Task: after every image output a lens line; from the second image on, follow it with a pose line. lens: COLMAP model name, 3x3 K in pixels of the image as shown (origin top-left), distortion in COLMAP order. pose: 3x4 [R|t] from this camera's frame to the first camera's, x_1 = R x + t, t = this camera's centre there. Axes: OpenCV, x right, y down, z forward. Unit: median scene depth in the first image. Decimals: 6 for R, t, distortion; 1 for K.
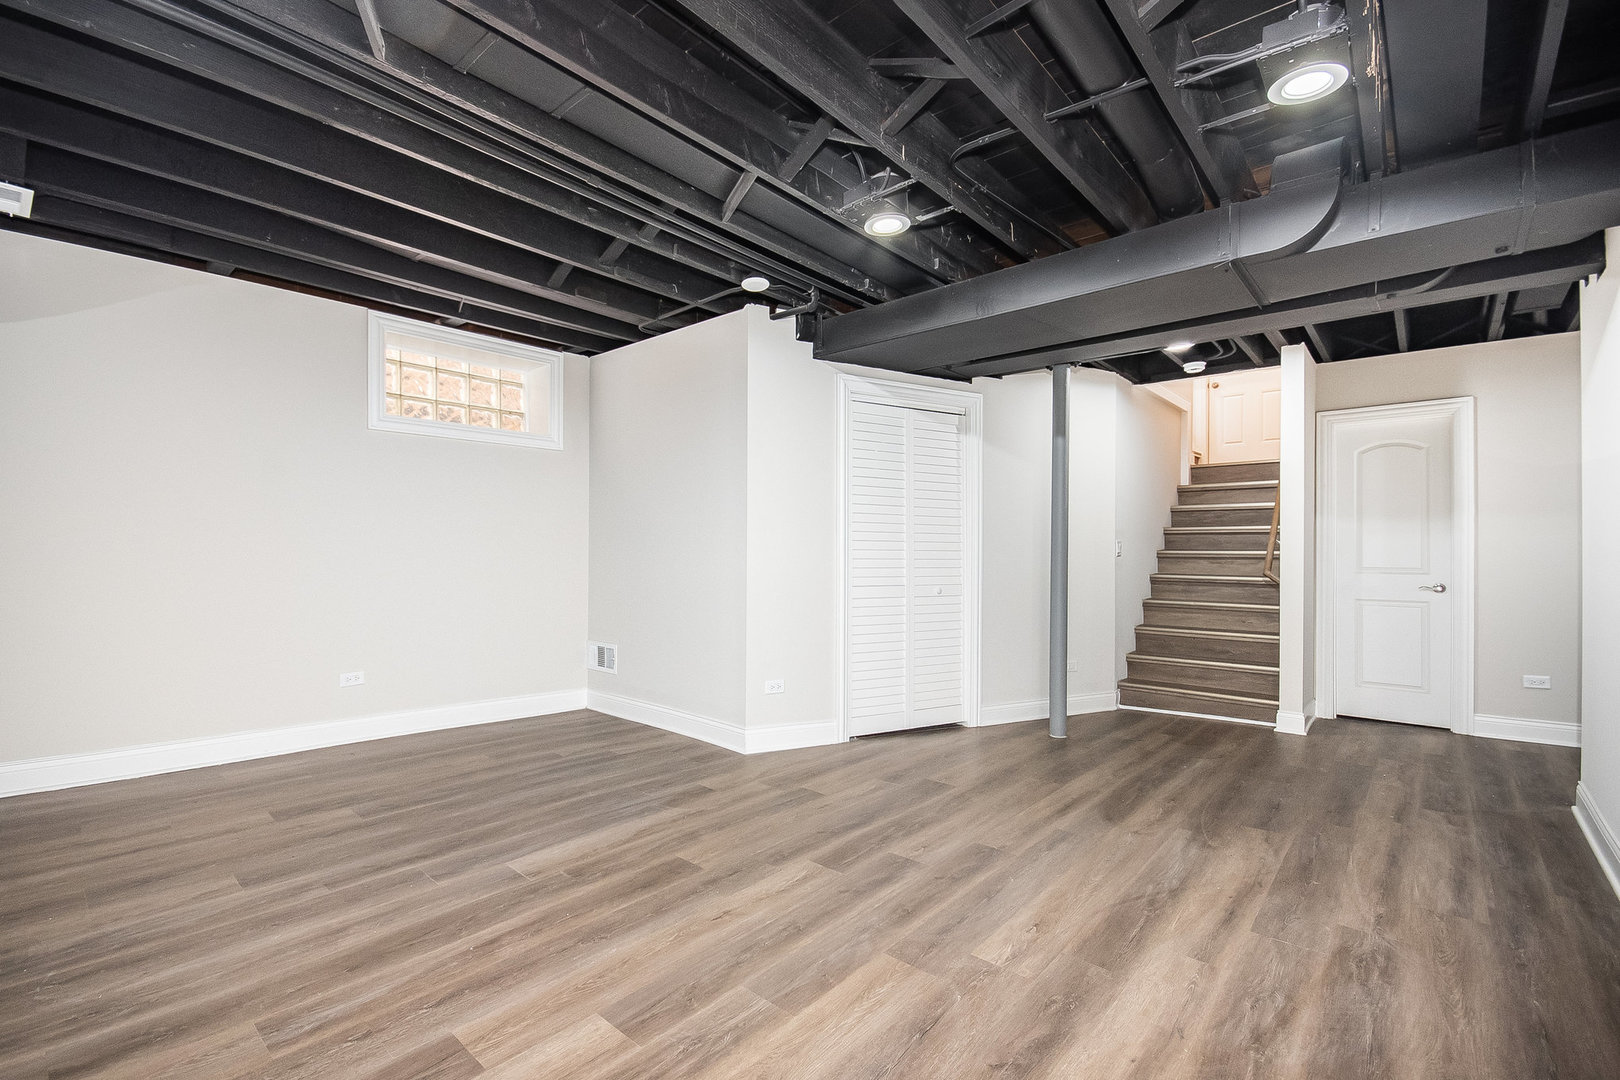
lens RADIAL K [[717.0, 0, 806.4], [0, 717.0, 550.1], [0, 0, 1]] dist [0.005634, -0.001659]
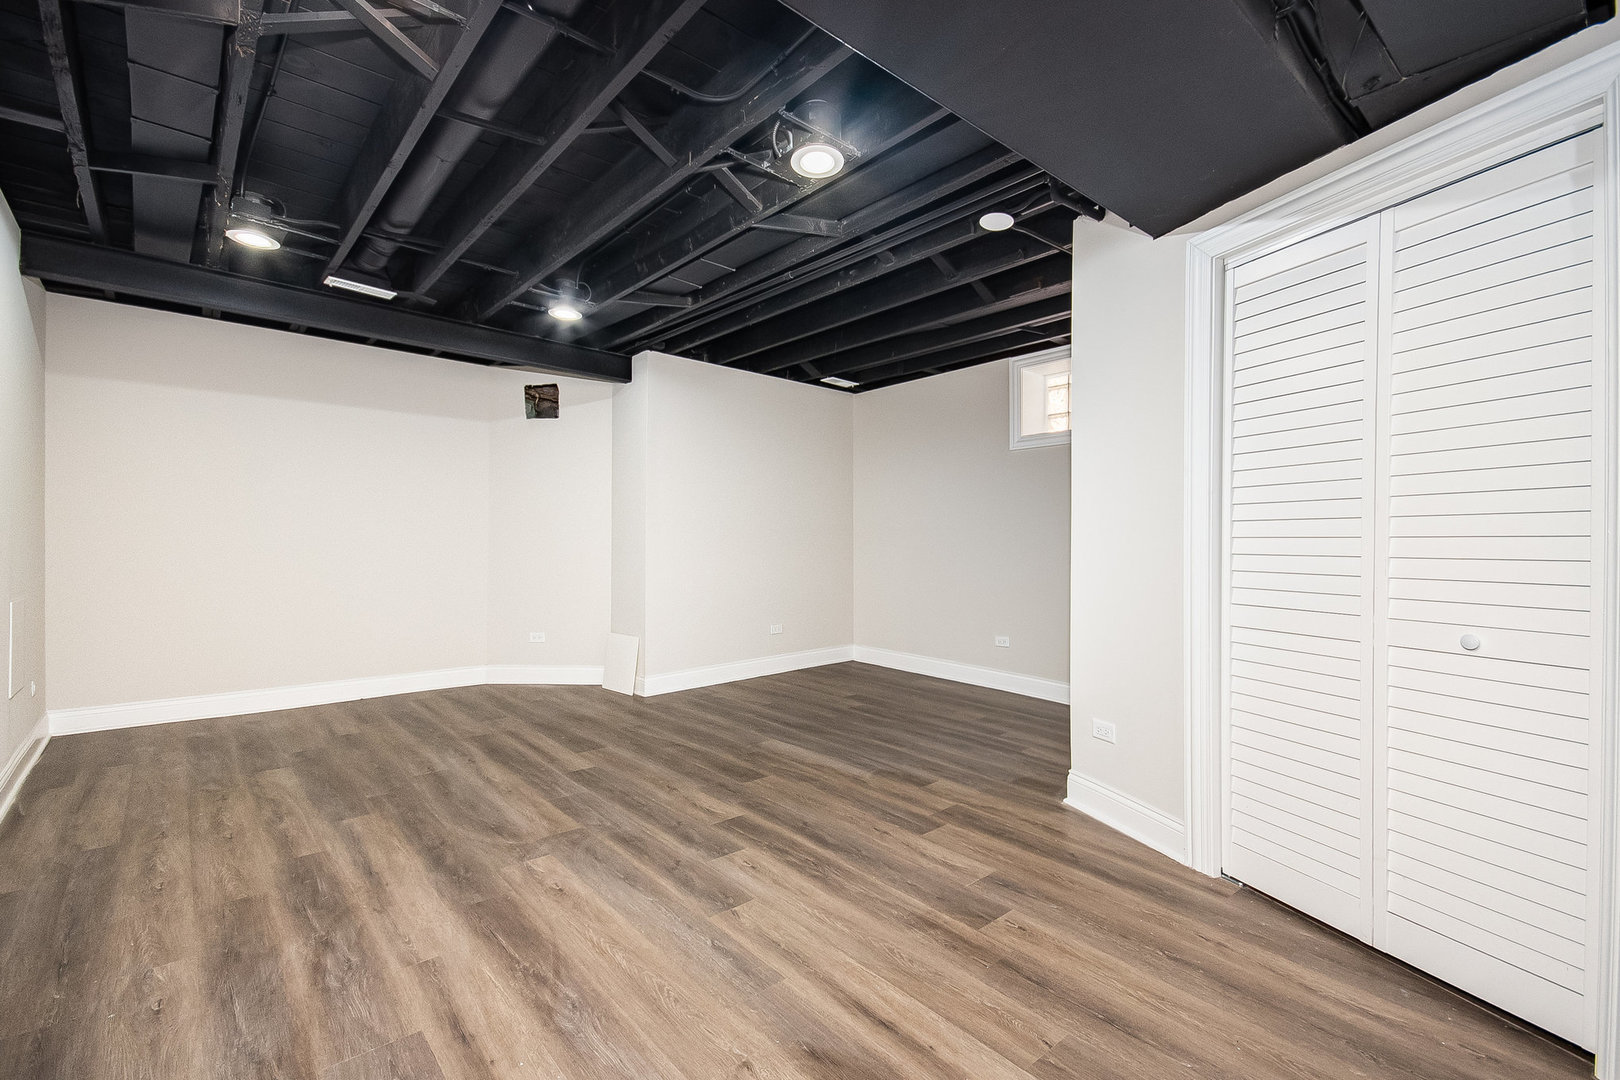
lens RADIAL K [[717.0, 0, 806.7], [0, 717.0, 532.8], [0, 0, 1]] dist [0.005634, -0.001659]
pose [[-0.132490, -0.025938, -0.990845, 1.187398], [-0.016389, 0.999578, -0.023975, 0.027154], [0.991049, 0.013063, -0.132859, 1.345574]]
